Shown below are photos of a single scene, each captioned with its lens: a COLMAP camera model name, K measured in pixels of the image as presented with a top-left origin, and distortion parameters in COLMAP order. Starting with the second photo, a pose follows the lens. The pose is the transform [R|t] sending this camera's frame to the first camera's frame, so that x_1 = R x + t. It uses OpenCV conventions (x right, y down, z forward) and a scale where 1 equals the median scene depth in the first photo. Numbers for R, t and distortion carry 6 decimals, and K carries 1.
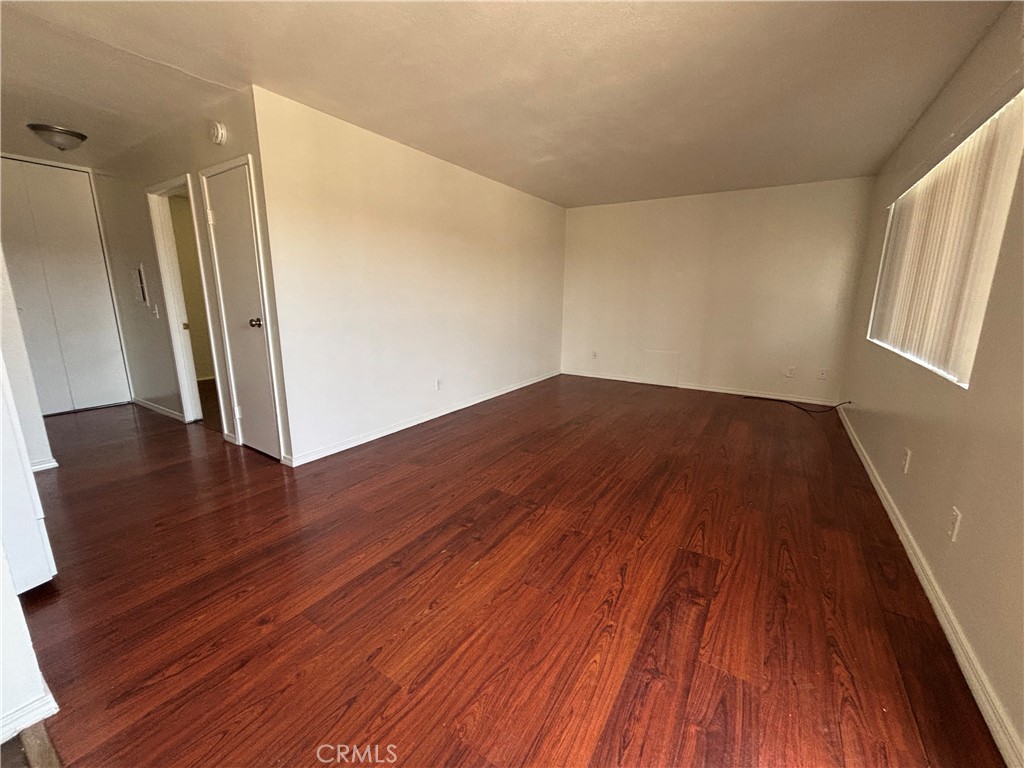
lens RADIAL K [[412.2, 0, 512.0], [0, 412.2, 384.0], [0, 0, 1]] dist [0.000844, 0.000142]
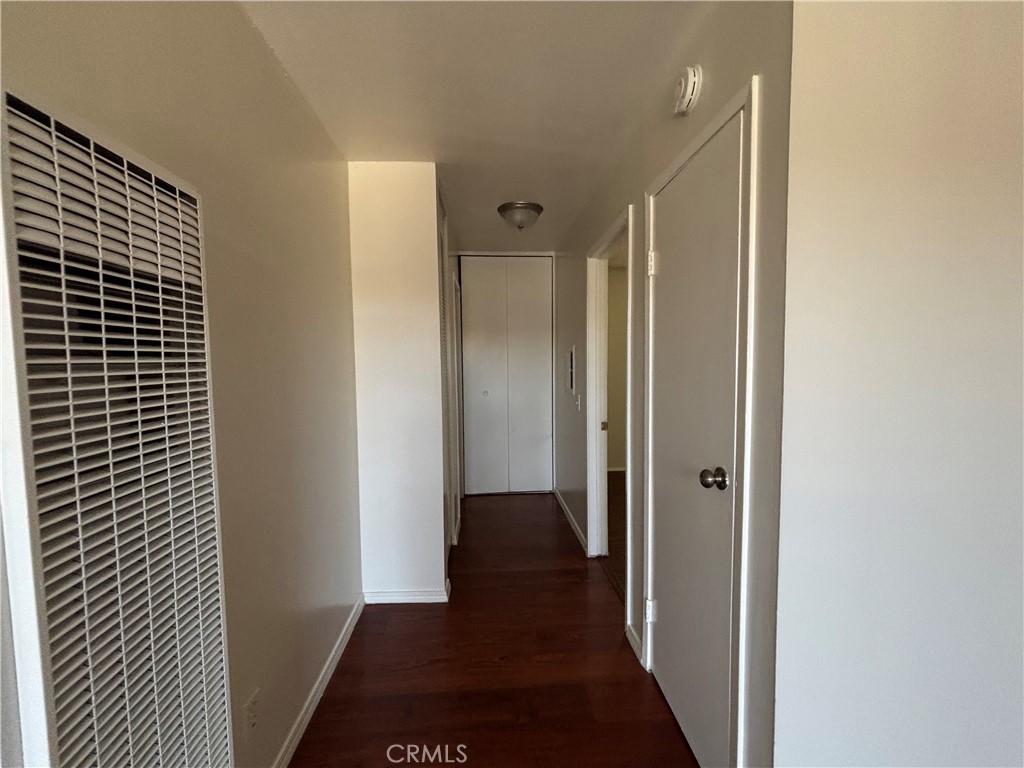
lens RADIAL K [[412.2, 0, 512.0], [0, 412.2, 384.0], [0, 0, 1]] dist [0.000844, 0.000142]
pose [[0.595036, 0.032237, -0.803052, -0.383296], [-0.150909, 0.985904, -0.072242, -0.169566], [0.789404, 0.164174, 0.591514, 0.537345]]
